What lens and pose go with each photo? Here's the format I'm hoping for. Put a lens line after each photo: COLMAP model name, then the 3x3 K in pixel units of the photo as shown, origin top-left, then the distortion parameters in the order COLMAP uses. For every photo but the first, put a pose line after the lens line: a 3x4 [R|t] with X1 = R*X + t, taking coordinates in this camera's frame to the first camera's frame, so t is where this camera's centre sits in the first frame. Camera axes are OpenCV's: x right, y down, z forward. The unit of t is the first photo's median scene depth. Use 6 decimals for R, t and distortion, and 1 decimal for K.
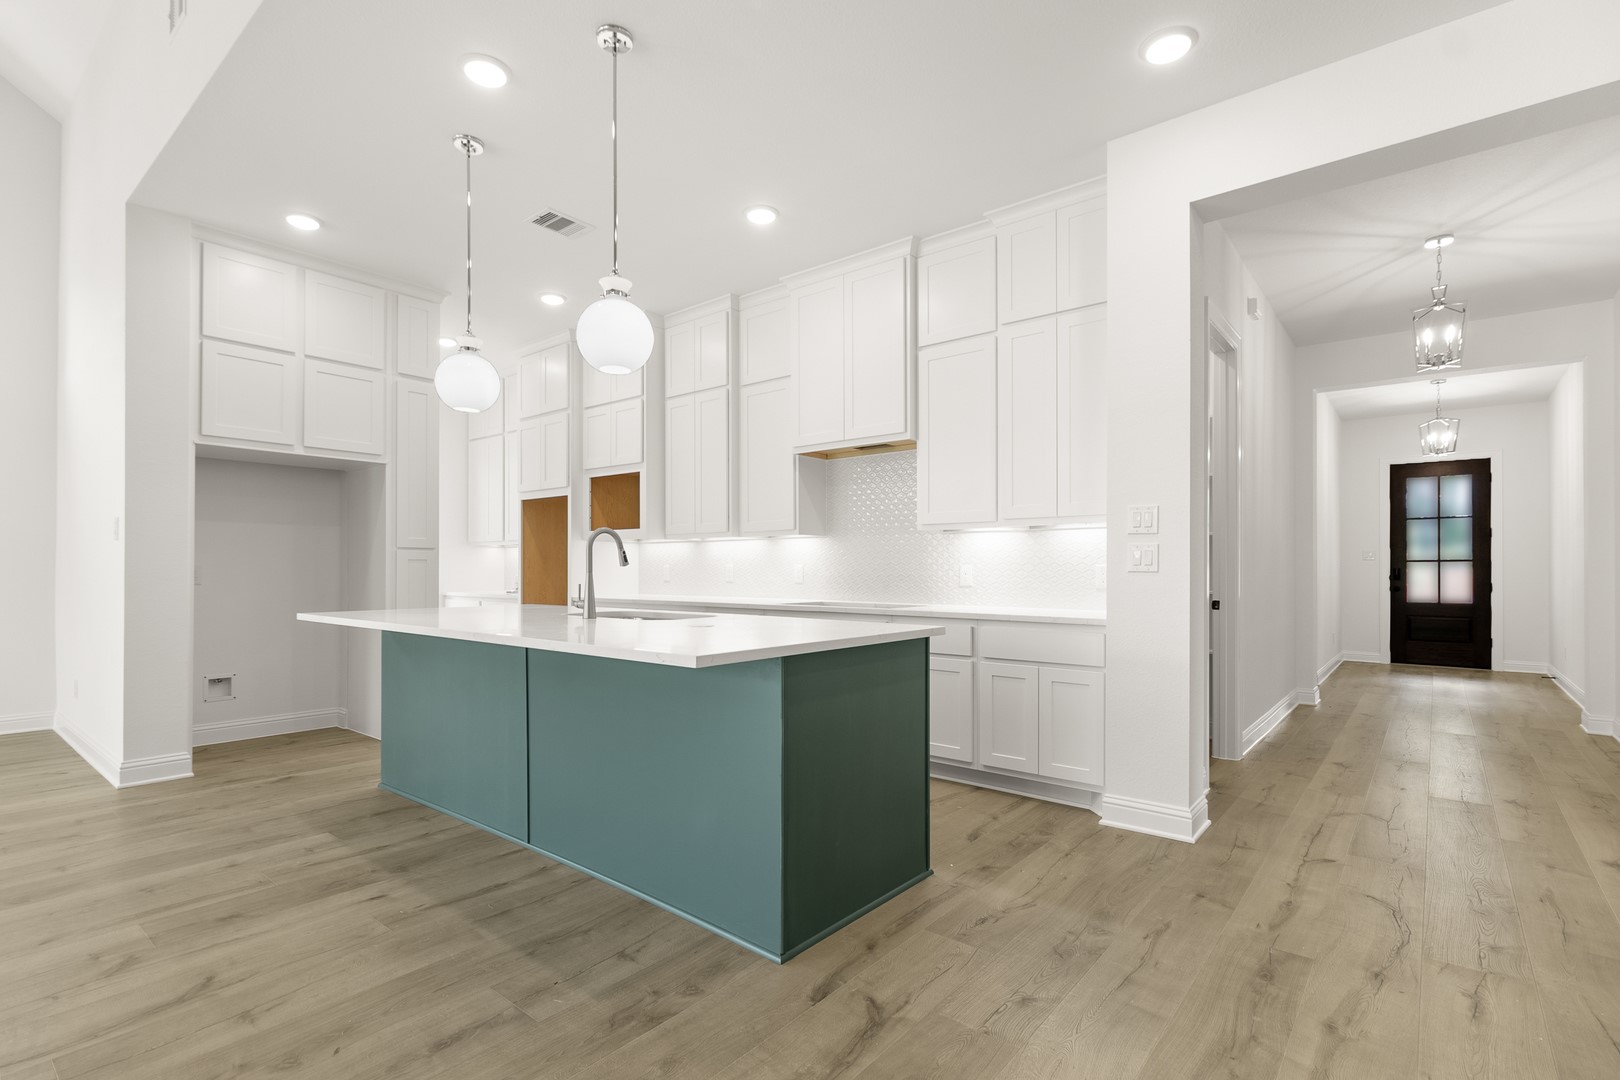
lens RADIAL K [[755.4, 0, 789.8], [0, 755.4, 562.5], [0, 0, 1]] dist [0.003561, -0.000965]
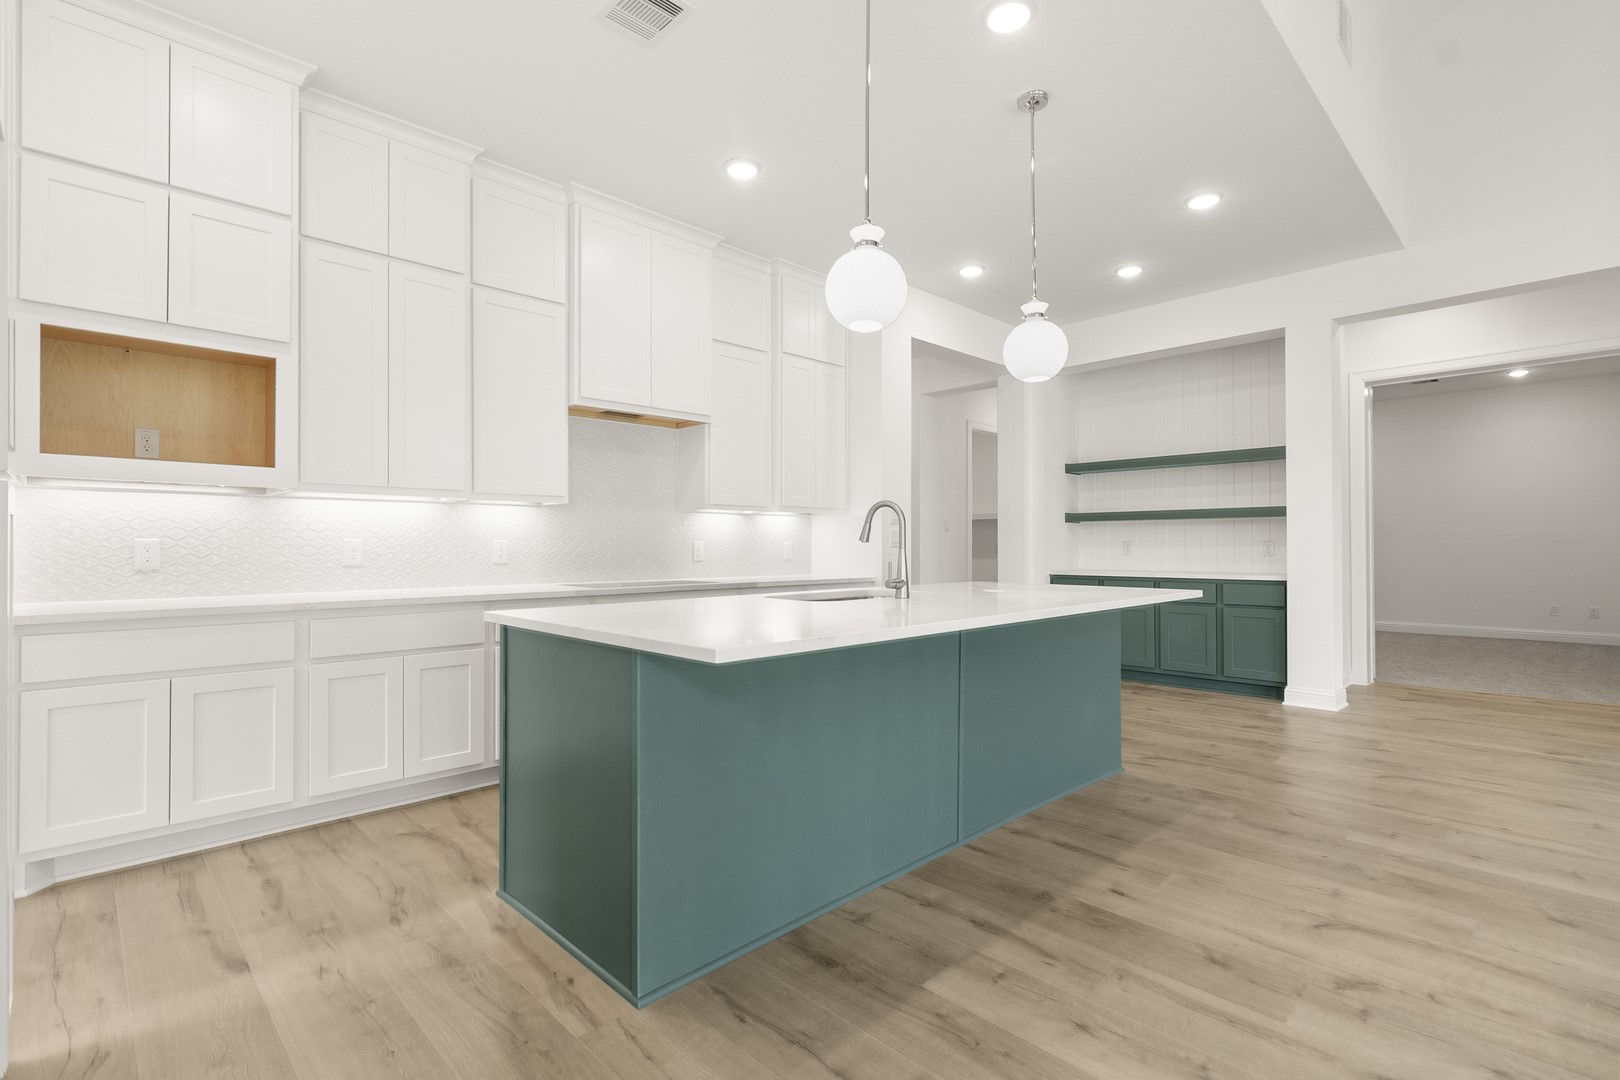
lens RADIAL K [[758.9, 0, 805.8], [0, 758.9, 543.9], [0, 0, 1]] dist [0.001342, 0.000871]
pose [[0.099158, -0.001022, 0.995071, -0.998030], [-0.012263, 0.999922, 0.002249, 0.003562], [-0.994996, -0.012425, 0.099138, 0.845221]]
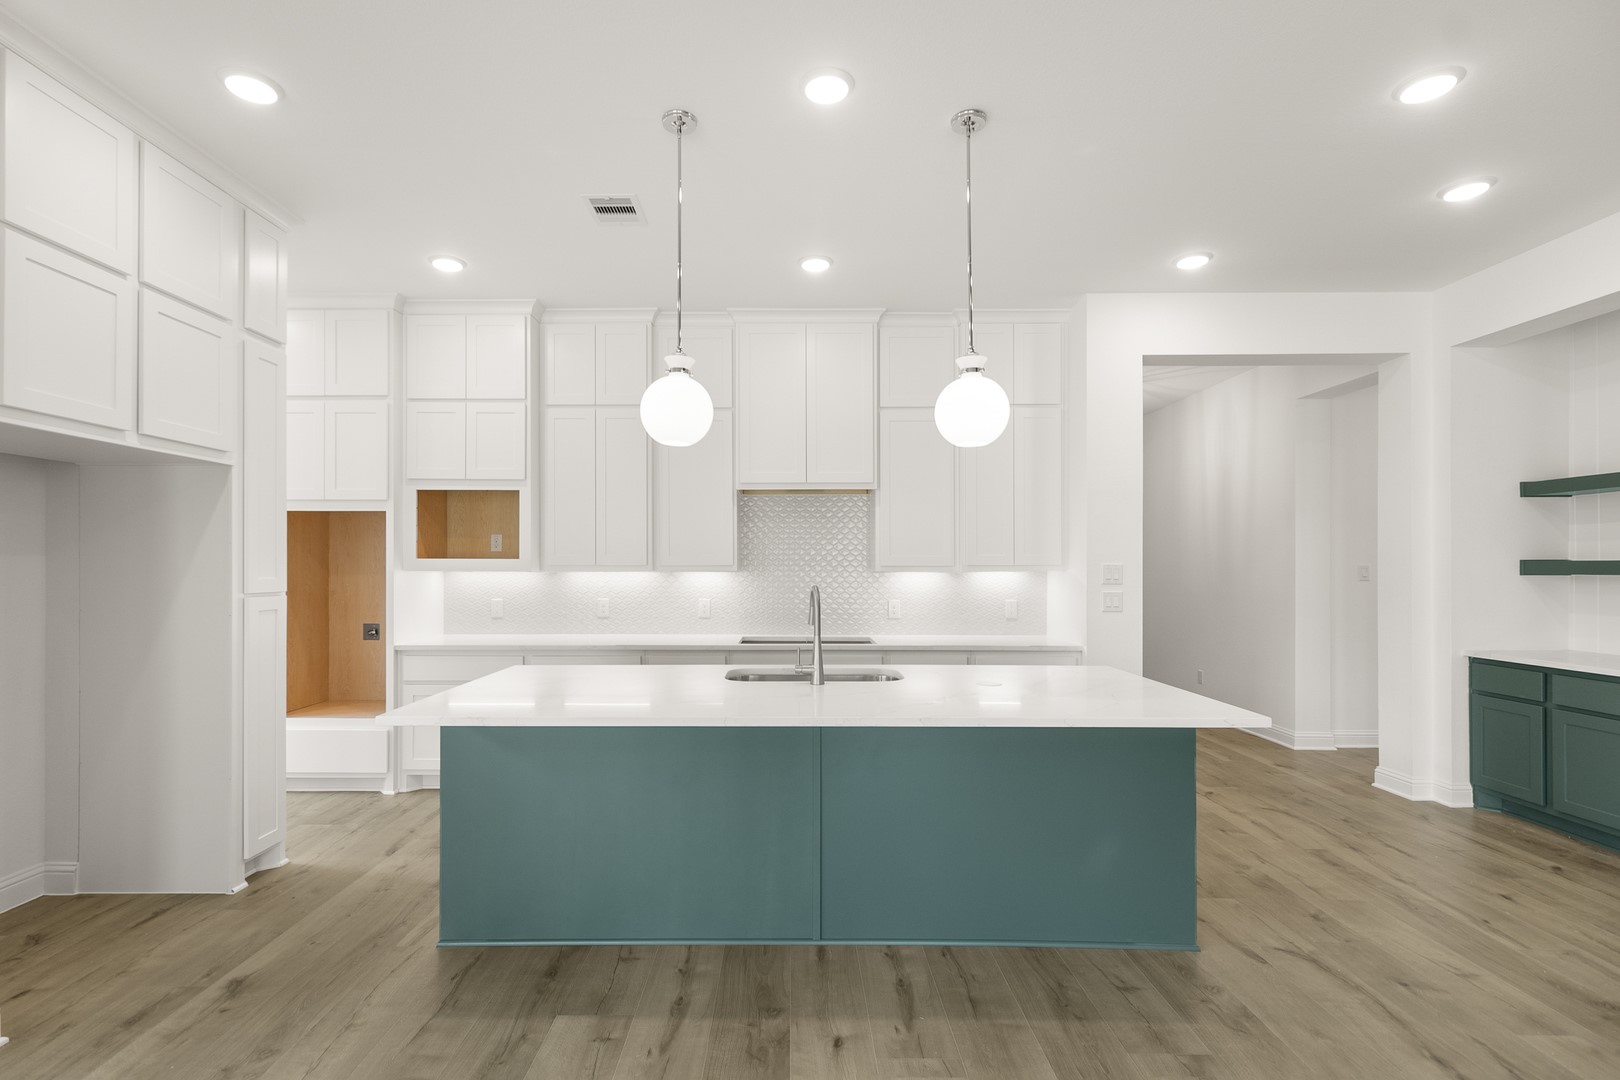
lens RADIAL K [[756.3, 0, 774.3], [0, 756.3, 566.3], [0, 0, 1]] dist [0.009813, 0.000155]
pose [[0.775947, -0.002083, 0.630795, -0.739981], [-0.005064, 0.999942, 0.009532, -0.066423], [-0.630778, -0.010591, 0.775891, 0.250866]]
